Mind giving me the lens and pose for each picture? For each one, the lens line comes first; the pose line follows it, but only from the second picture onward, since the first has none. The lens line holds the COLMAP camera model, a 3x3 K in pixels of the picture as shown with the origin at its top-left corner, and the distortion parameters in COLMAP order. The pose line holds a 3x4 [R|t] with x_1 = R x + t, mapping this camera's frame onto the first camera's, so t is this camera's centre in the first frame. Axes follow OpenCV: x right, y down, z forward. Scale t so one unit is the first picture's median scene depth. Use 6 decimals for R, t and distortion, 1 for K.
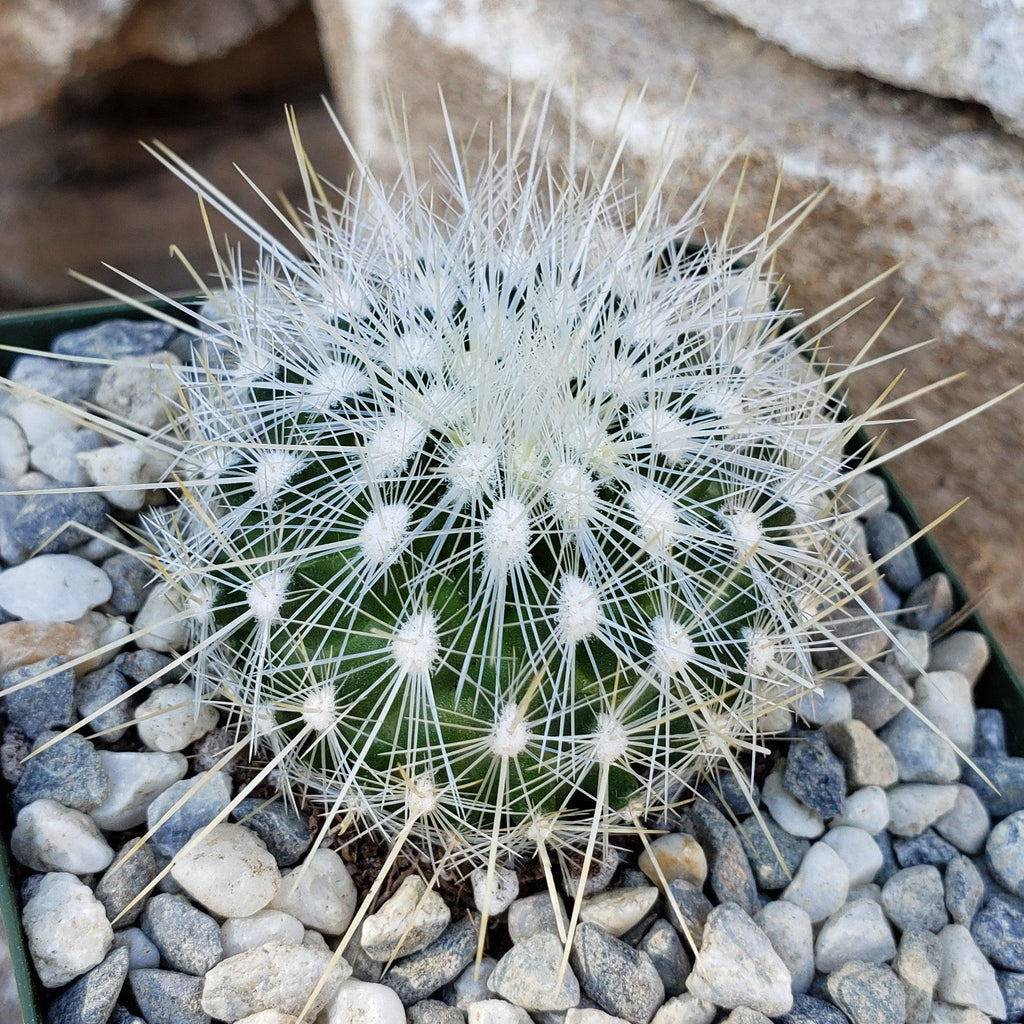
lens RADIAL K [[1602.5, 0, 472.5], [0, 1602.5, 436.5], [0, 0, 1]] dist [0.043055, -0.367040]
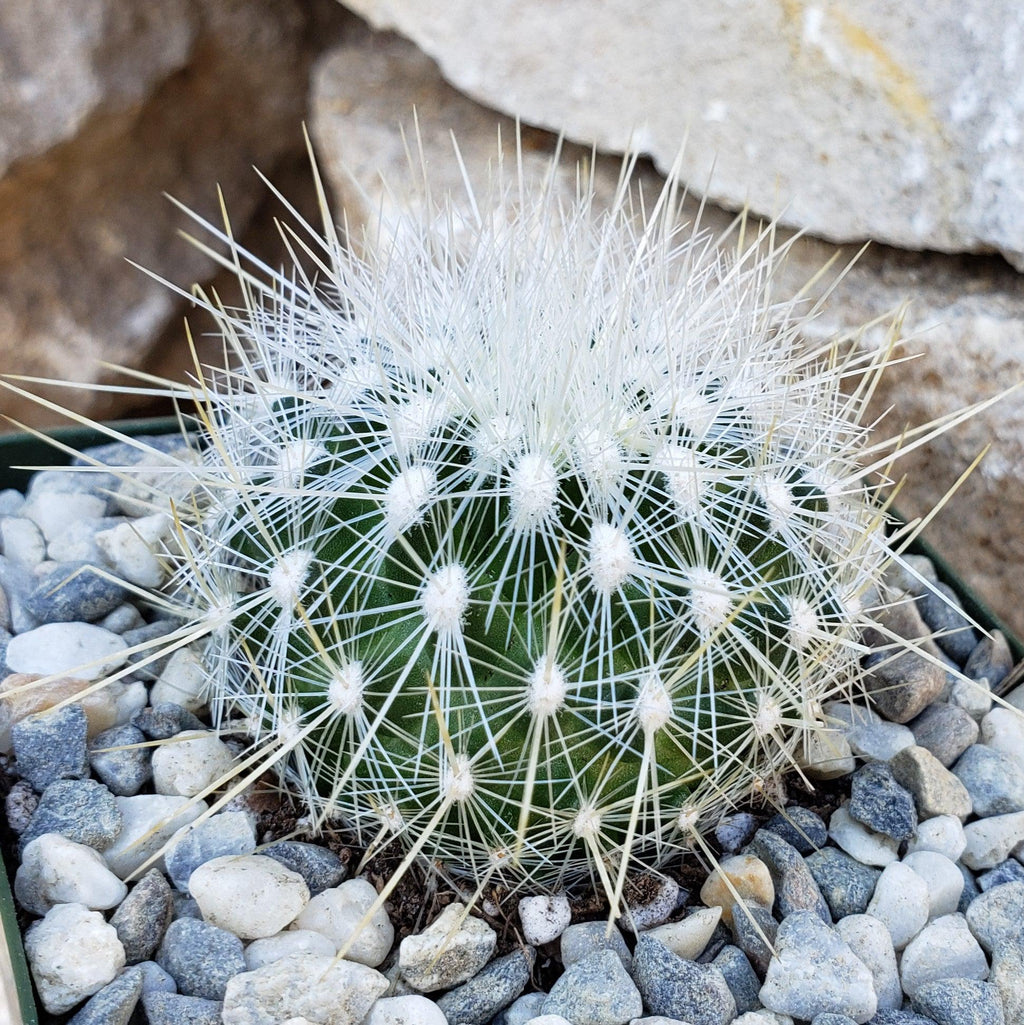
lens RADIAL K [[1704.4, 0, 580.5], [0, 1704.4, 427.2], [0, 0, 1]] dist [0.077341, -0.501503]
pose [[0.997982, -0.050238, 0.038825, 0.010476], [0.059248, 0.956687, -0.285026, 0.296680], [-0.022825, 0.286752, 0.957733, -0.016982]]
